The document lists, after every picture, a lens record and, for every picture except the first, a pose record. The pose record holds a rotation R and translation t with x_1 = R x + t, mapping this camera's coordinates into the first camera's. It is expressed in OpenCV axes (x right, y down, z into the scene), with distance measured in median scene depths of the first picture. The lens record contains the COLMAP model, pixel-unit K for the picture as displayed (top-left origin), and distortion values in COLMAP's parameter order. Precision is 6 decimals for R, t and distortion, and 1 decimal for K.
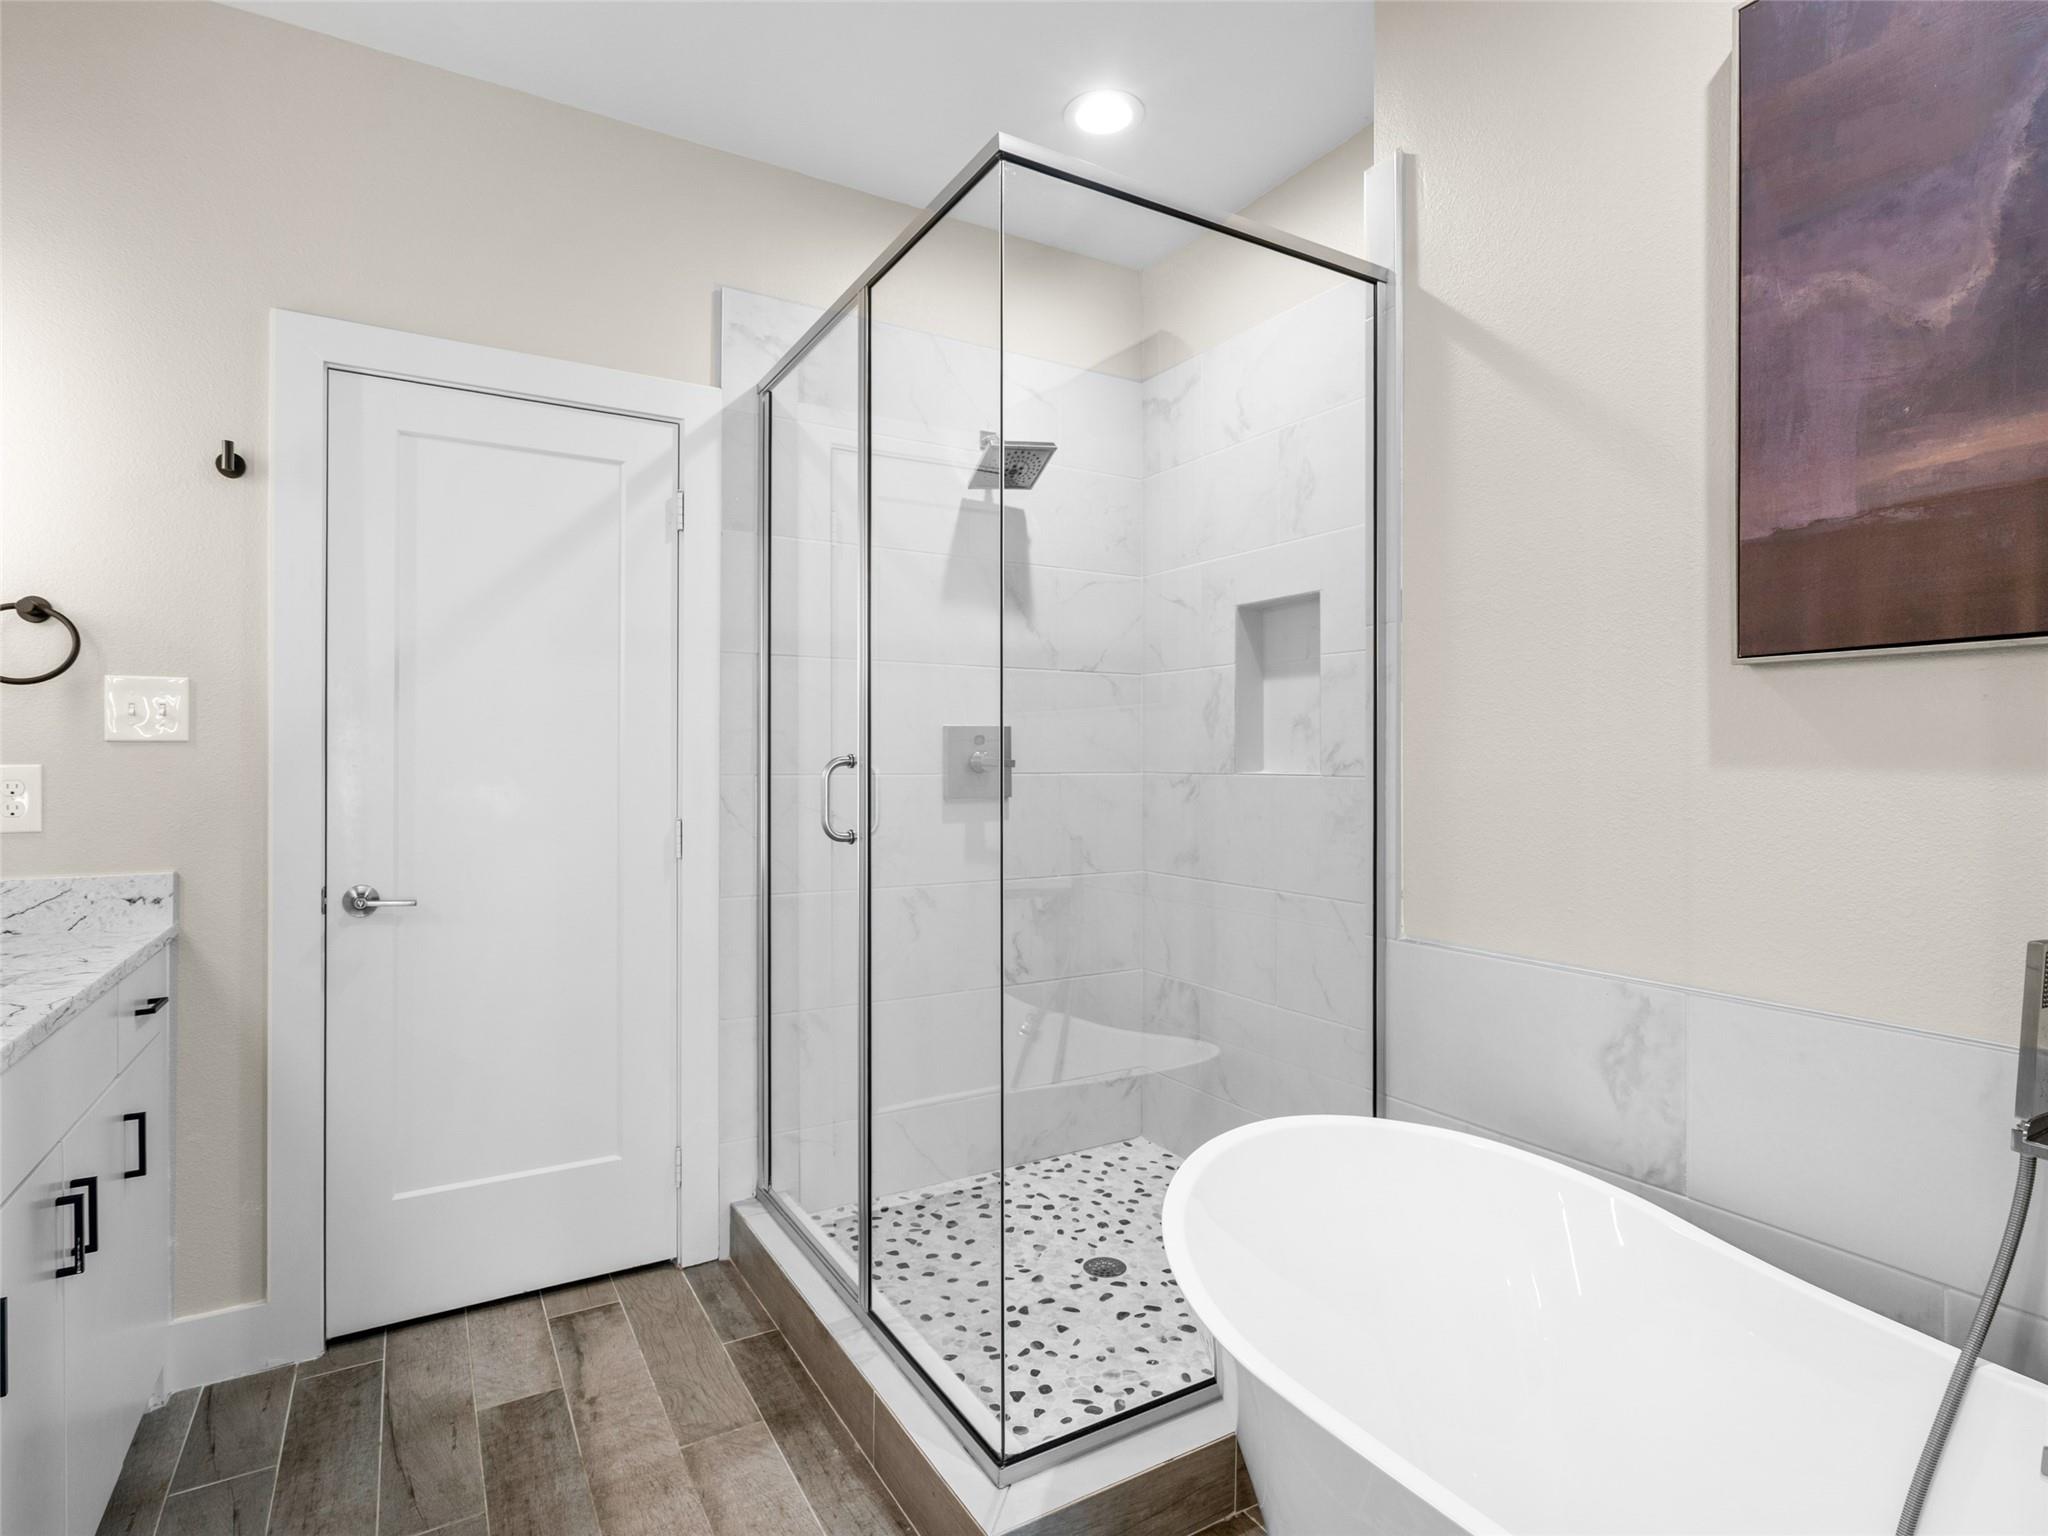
lens RADIAL K [[1056.7, 0, 1023.2], [0, 1056.7, 756.8], [0, 0, 1]] dist [-0.000681, 0.001010]
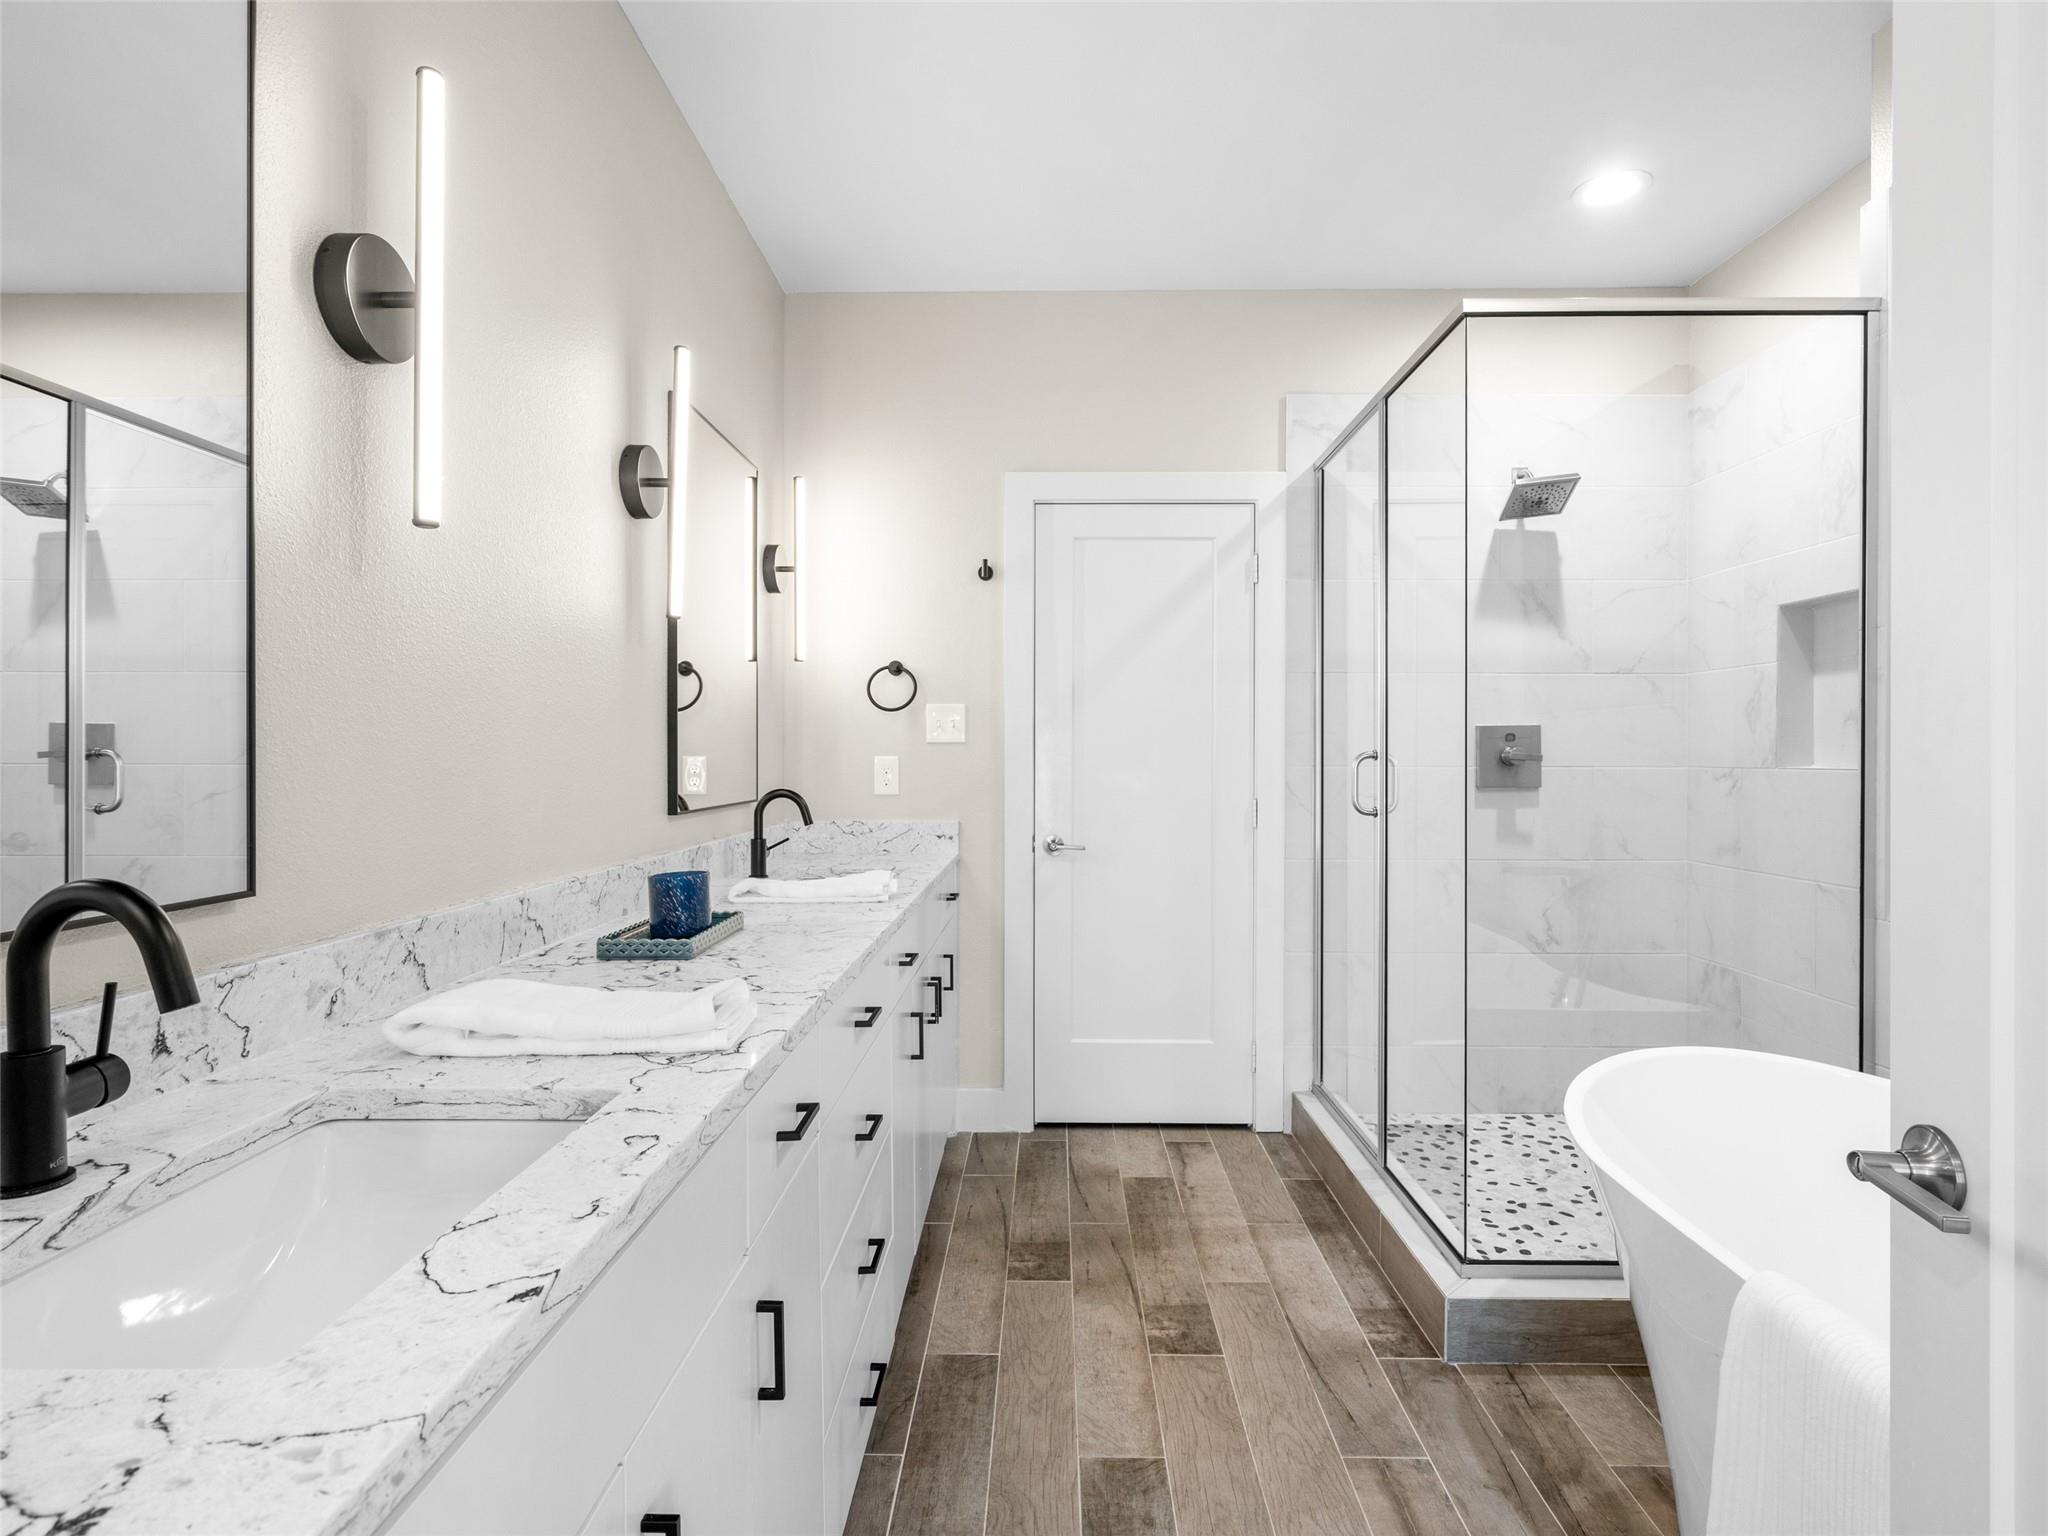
lens RADIAL K [[1056.7, 0, 1023.2], [0, 1056.7, 756.8], [0, 0, 1]] dist [-0.000681, 0.001010]
pose [[0.847948, 0.001840, -0.530076, 0.154040], [0.000268, 0.999992, 0.003901, 0.000833], [0.530080, -0.003450, 0.847941, -0.331245]]
